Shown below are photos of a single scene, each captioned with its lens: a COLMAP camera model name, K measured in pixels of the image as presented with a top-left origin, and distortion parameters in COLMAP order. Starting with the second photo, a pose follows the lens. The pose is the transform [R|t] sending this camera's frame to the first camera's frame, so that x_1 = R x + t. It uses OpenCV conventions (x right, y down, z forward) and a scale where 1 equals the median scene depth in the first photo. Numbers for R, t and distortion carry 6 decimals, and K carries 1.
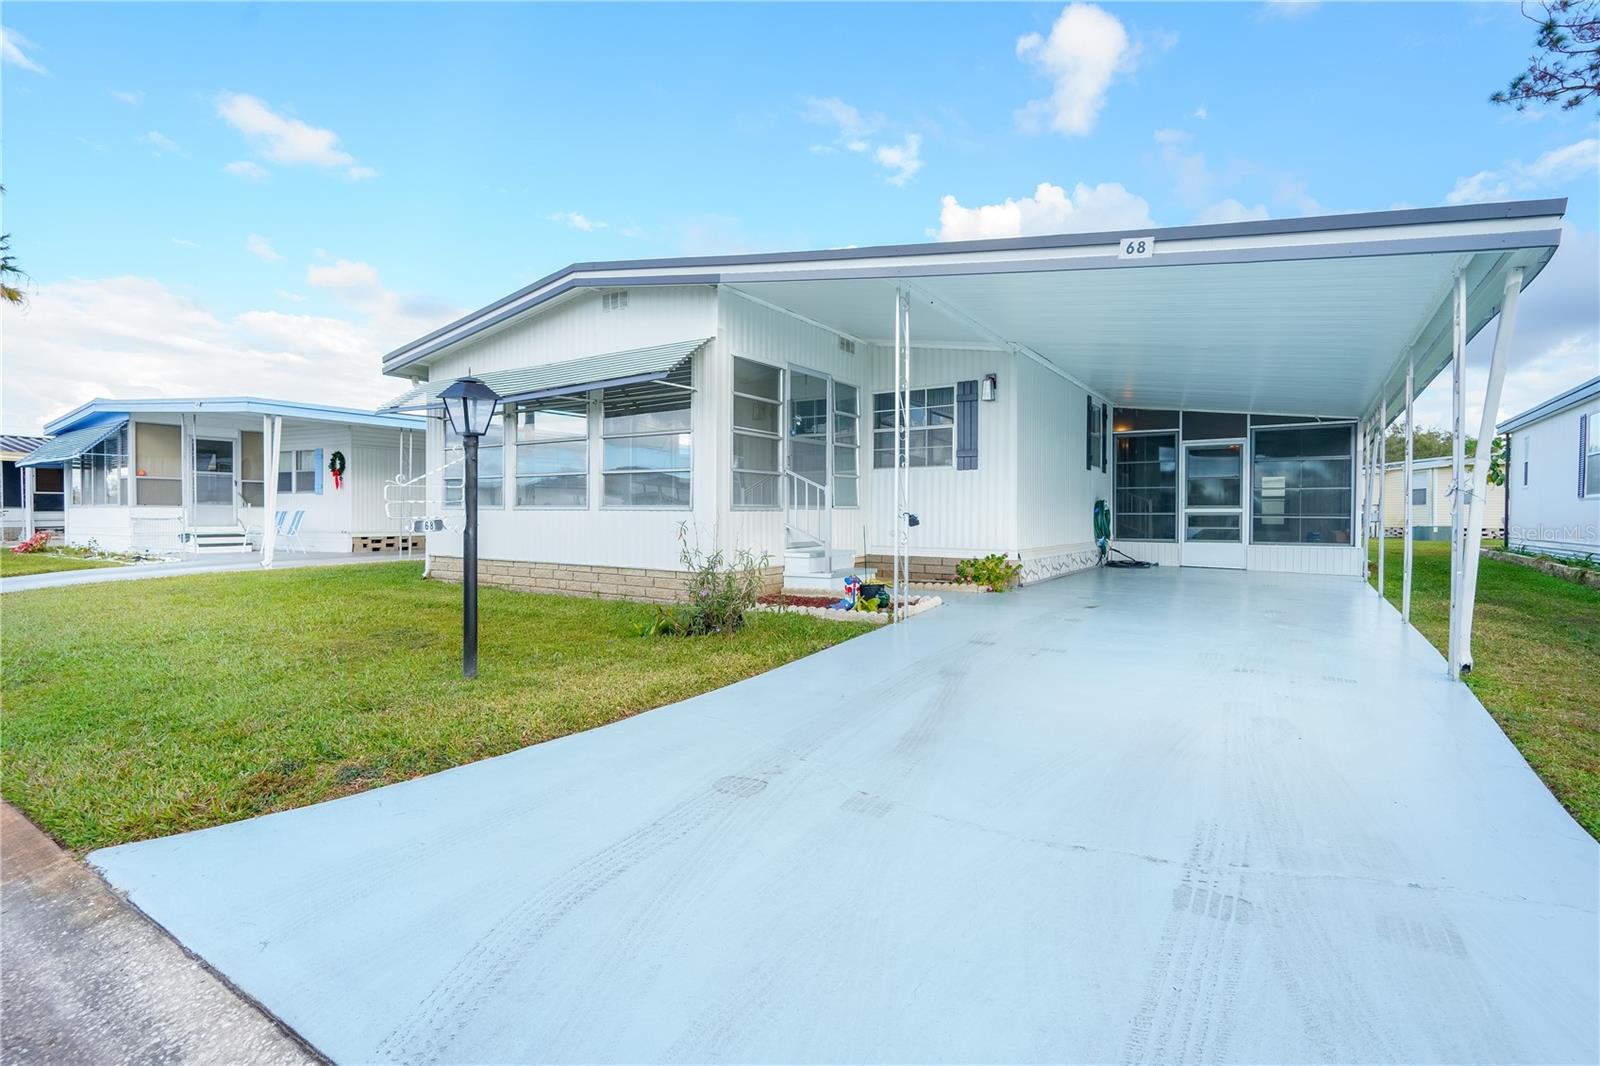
lens RADIAL K [[735.6, 0, 798.5], [0, 735.6, 523.4], [0, 0, 1]] dist [-0.002120, 0.000798]
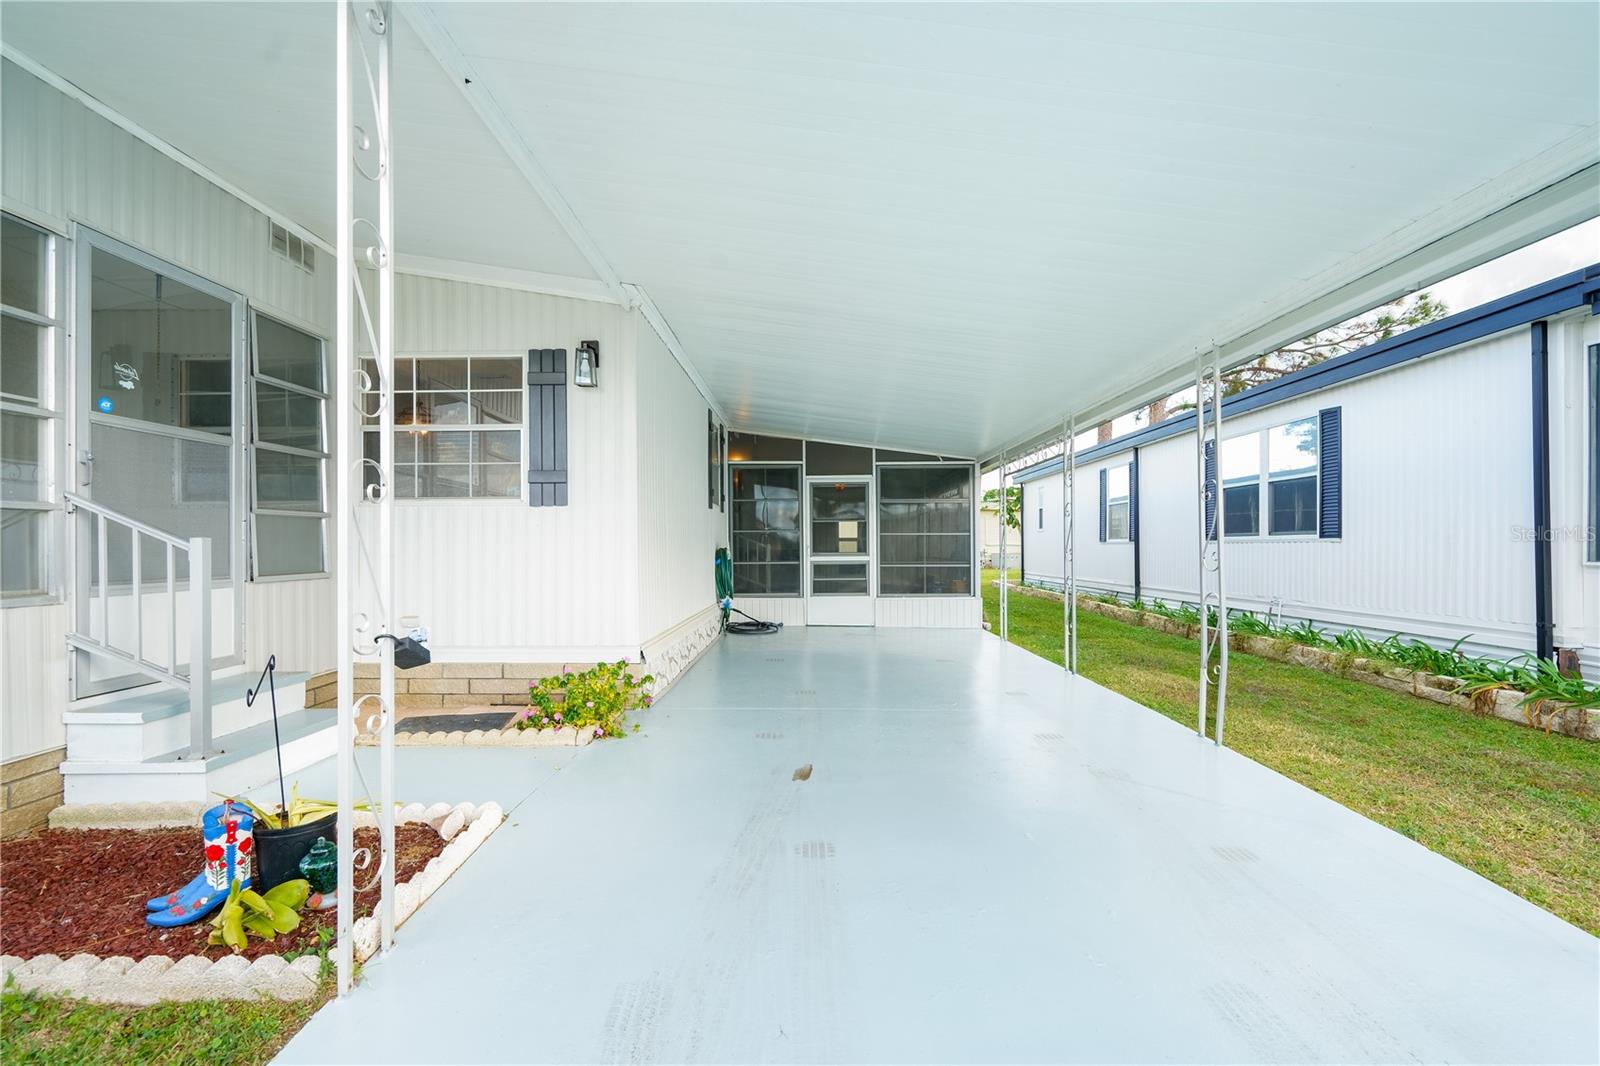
lens RADIAL K [[735.6, 0, 803.9], [0, 735.6, 542.7], [0, 0, 1]] dist [-0.002120, 0.000798]
pose [[0.837030, -0.005507, 0.547129, 0.077422], [0.016392, 0.999753, -0.015014, -0.030242], [-0.546911, 0.021536, 0.836914, 0.385614]]
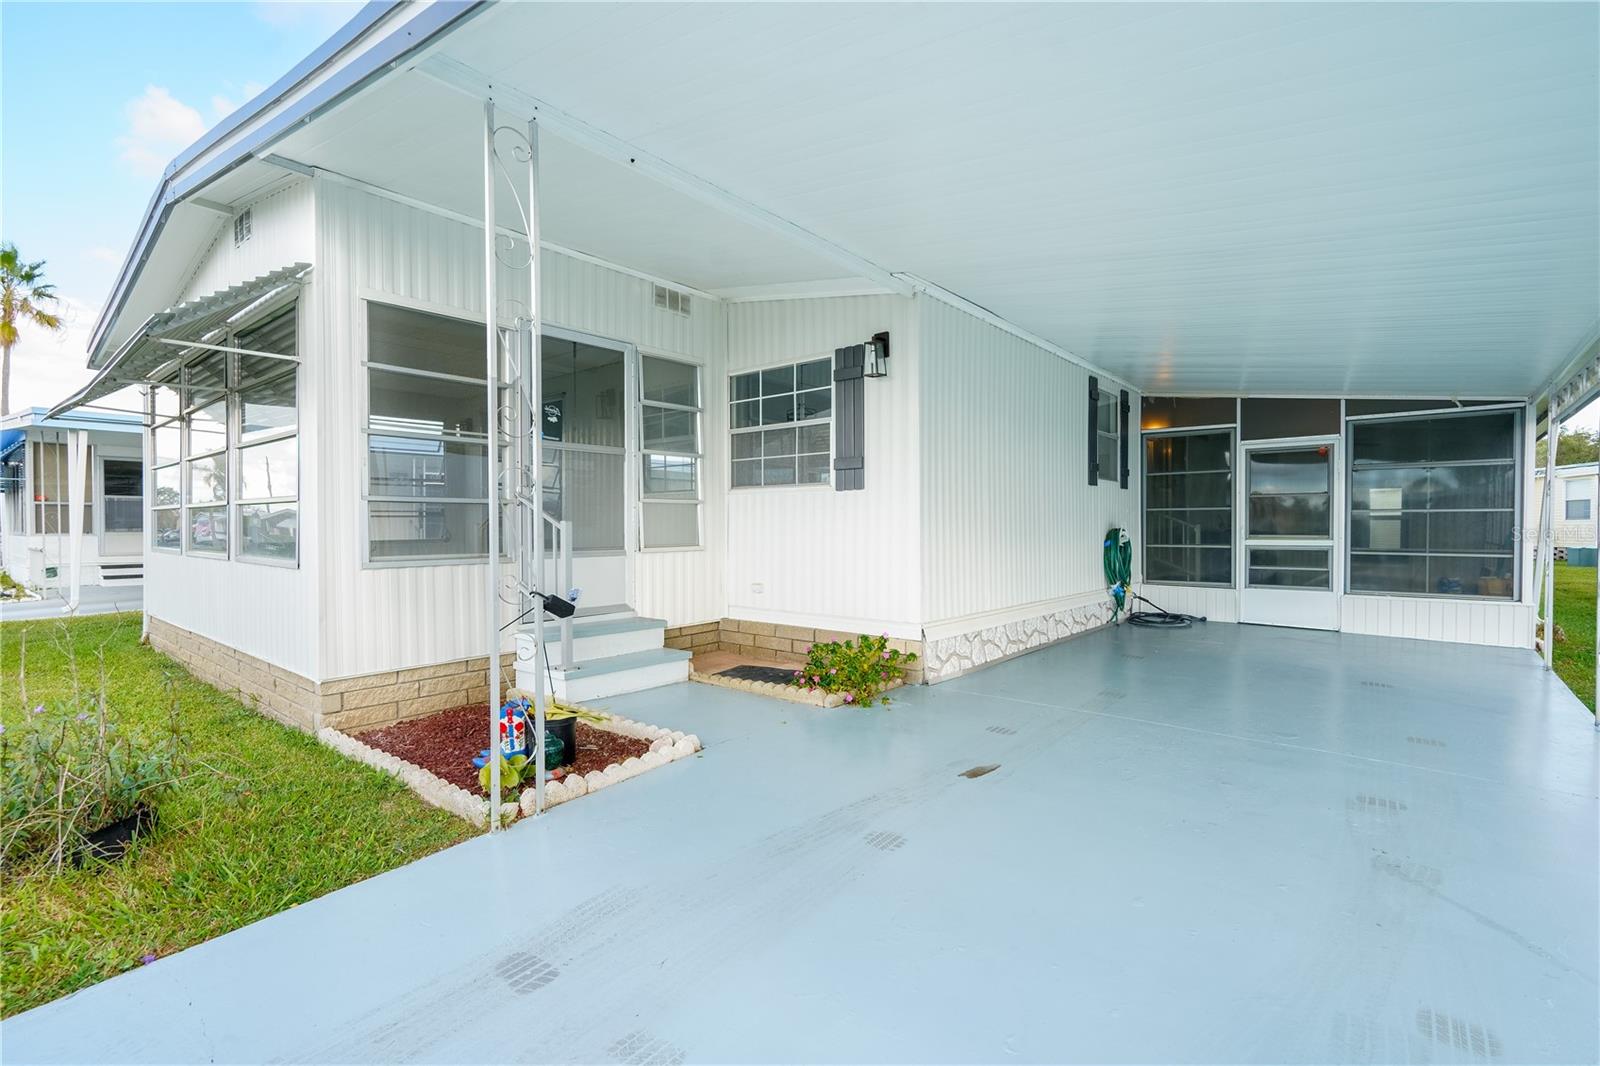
lens RADIAL K [[735.6, 0, 793.7], [0, 735.6, 539.4], [0, 0, 1]] dist [-0.002120, 0.000798]
pose [[0.994422, -0.003374, -0.105423, 0.226843], [0.003738, 0.999988, 0.003251, -0.030615], [0.105411, -0.003627, 0.994422, 0.344909]]
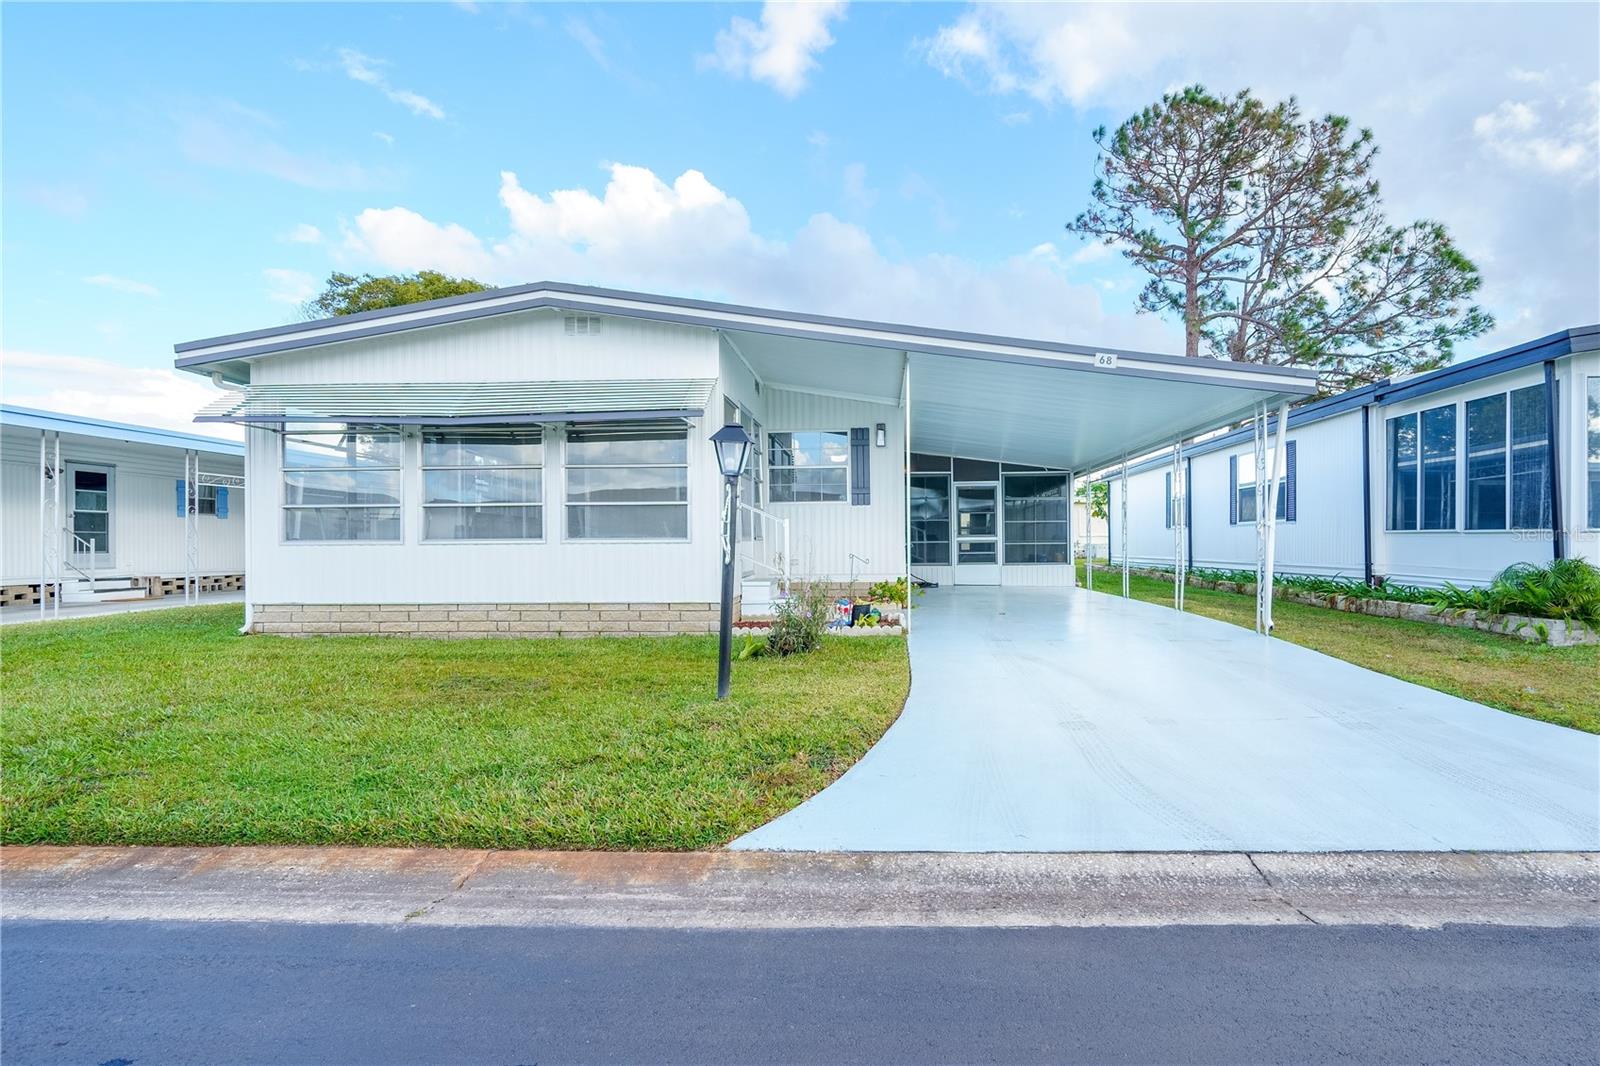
lens RADIAL K [[785.3, 0, 843.6], [0, 785.3, 550.9], [0, 0, 1]] dist [-0.003864, -0.000713]
pose [[0.862182, -0.016602, 0.506327, -0.381344], [0.018800, 0.999823, 0.000770, -0.002500], [-0.506250, 0.008855, 0.862341, -0.040324]]
